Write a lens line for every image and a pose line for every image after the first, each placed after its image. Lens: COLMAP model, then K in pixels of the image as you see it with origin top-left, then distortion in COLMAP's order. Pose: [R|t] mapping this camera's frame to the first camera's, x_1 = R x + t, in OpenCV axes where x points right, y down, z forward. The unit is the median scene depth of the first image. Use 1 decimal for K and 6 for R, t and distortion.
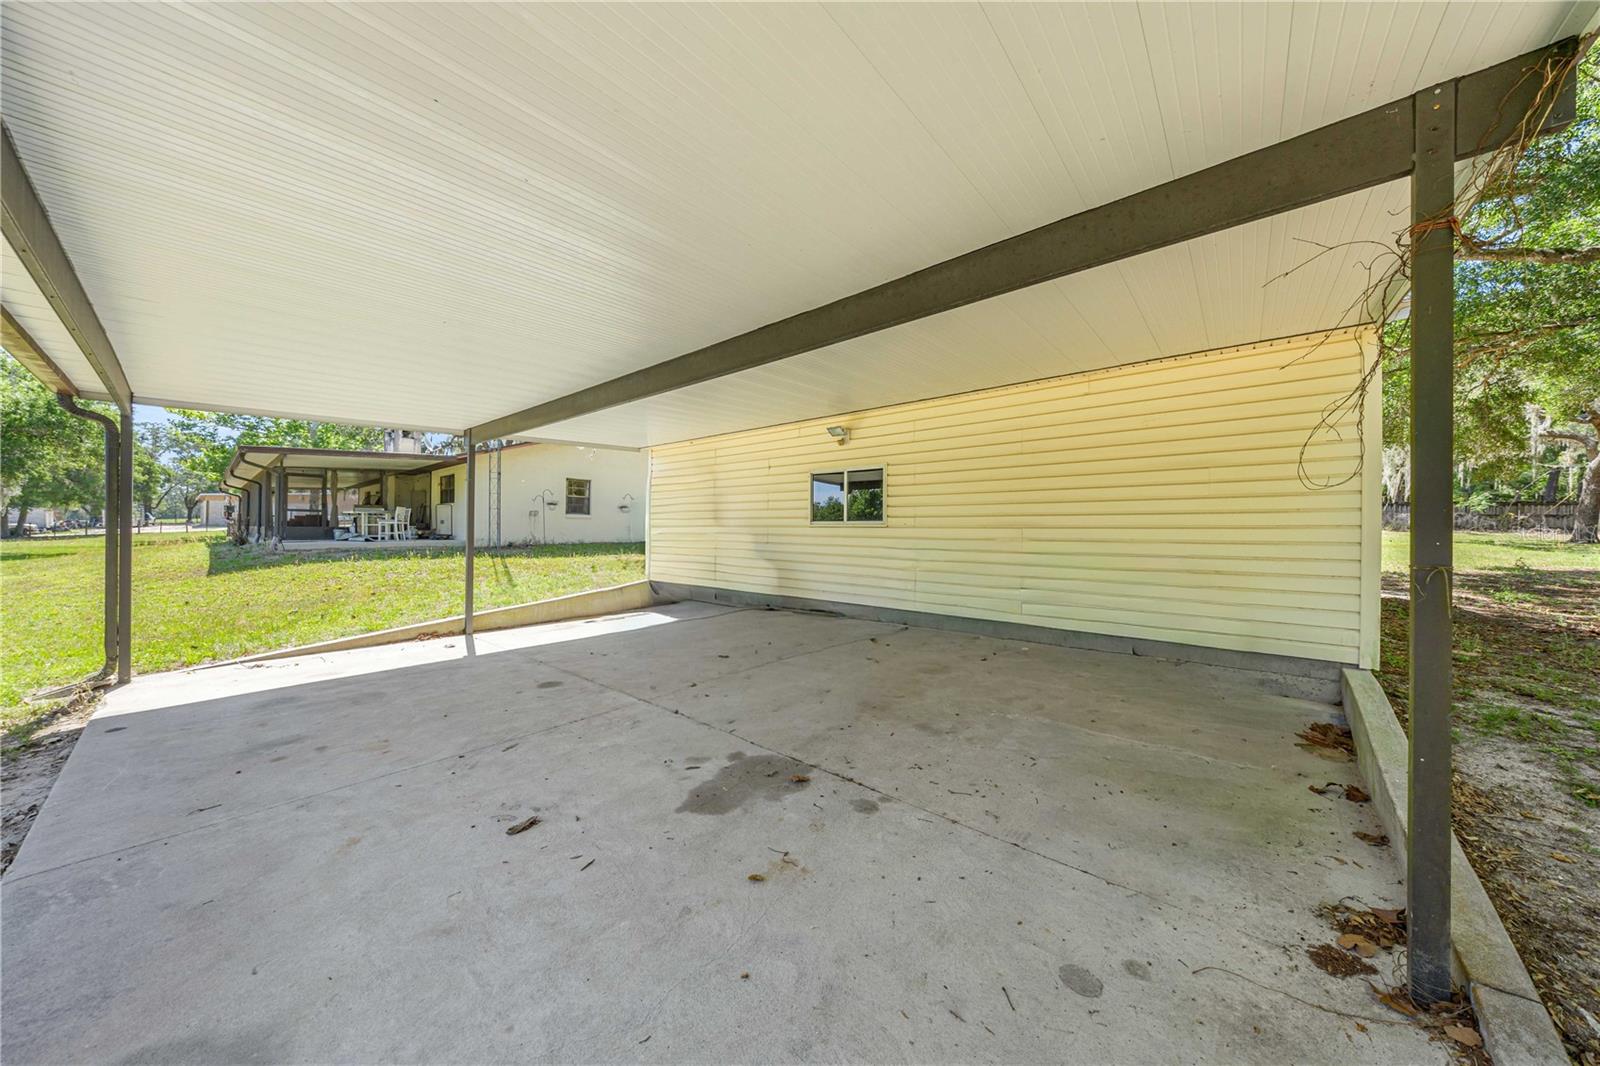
lens RADIAL K [[532.8, 0, 809.5], [0, 532.8, 535.4], [0, 0, 1]] dist [0.012281, 0.000073]
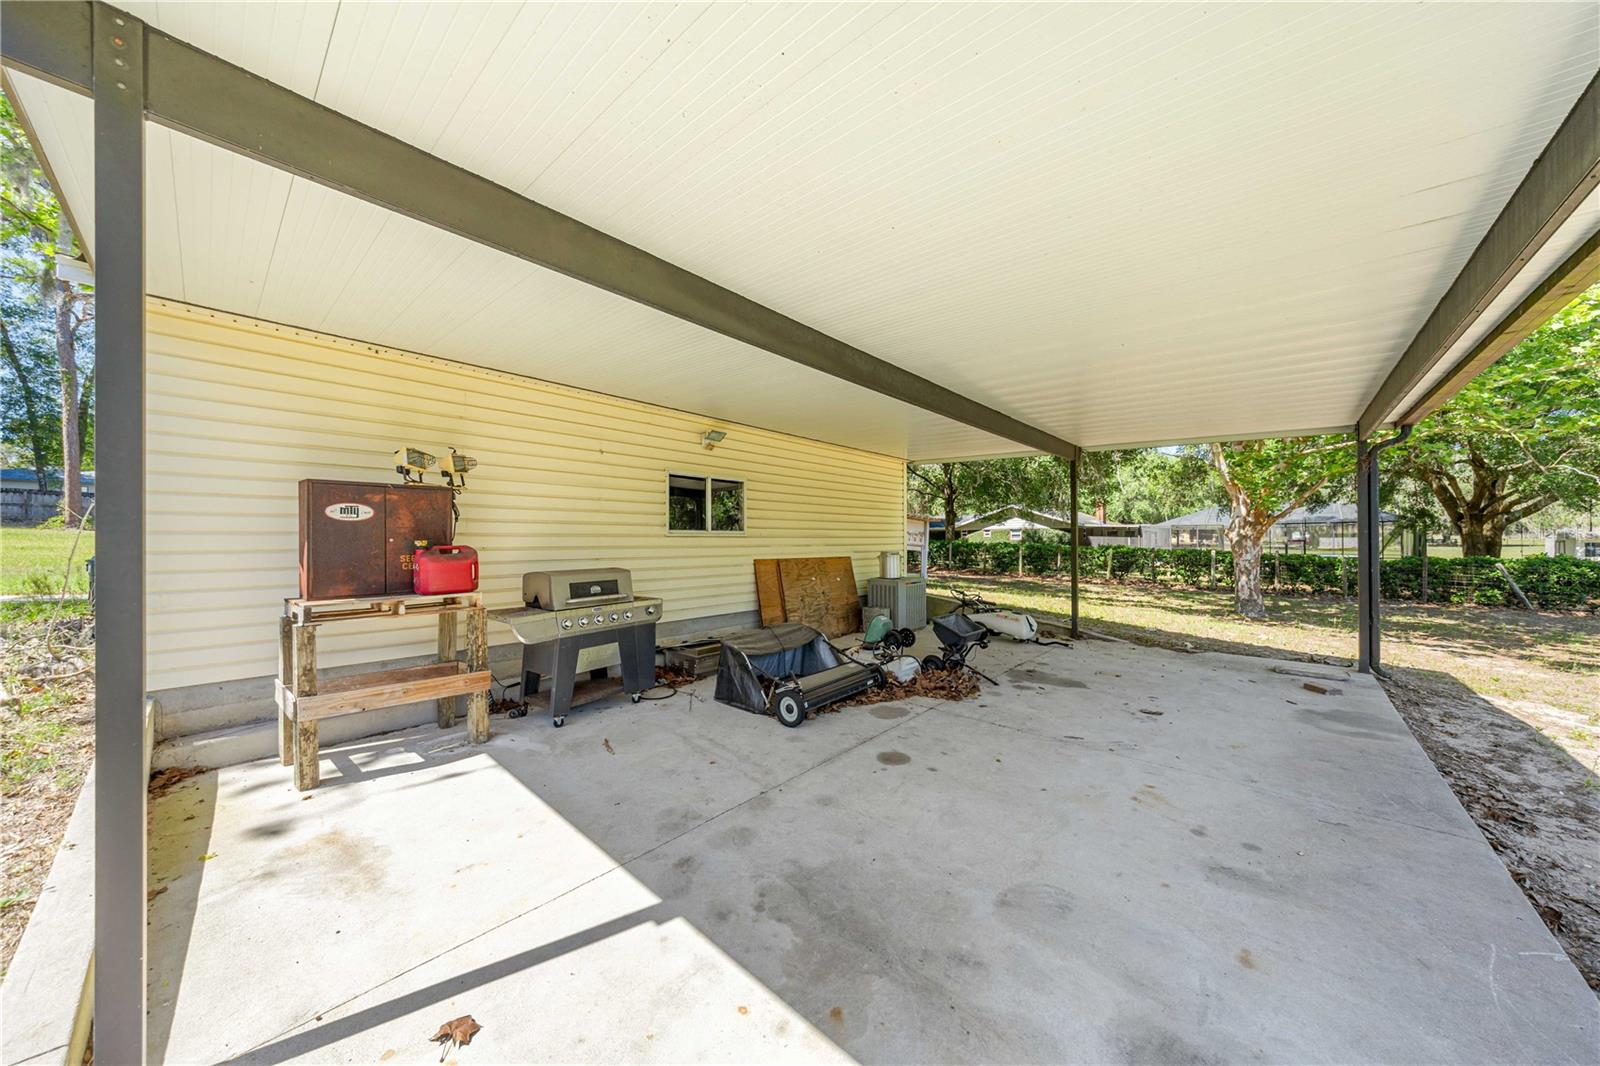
lens RADIAL K [[532.8, 0, 809.5], [0, 532.8, 535.4], [0, 0, 1]] dist [0.012281, 0.000073]
pose [[-0.001136, 0.002972, 0.999995, -1.192611], [0.013572, 0.999904, -0.002957, -0.016693], [-0.999907, 0.013569, -0.001176, 1.107521]]
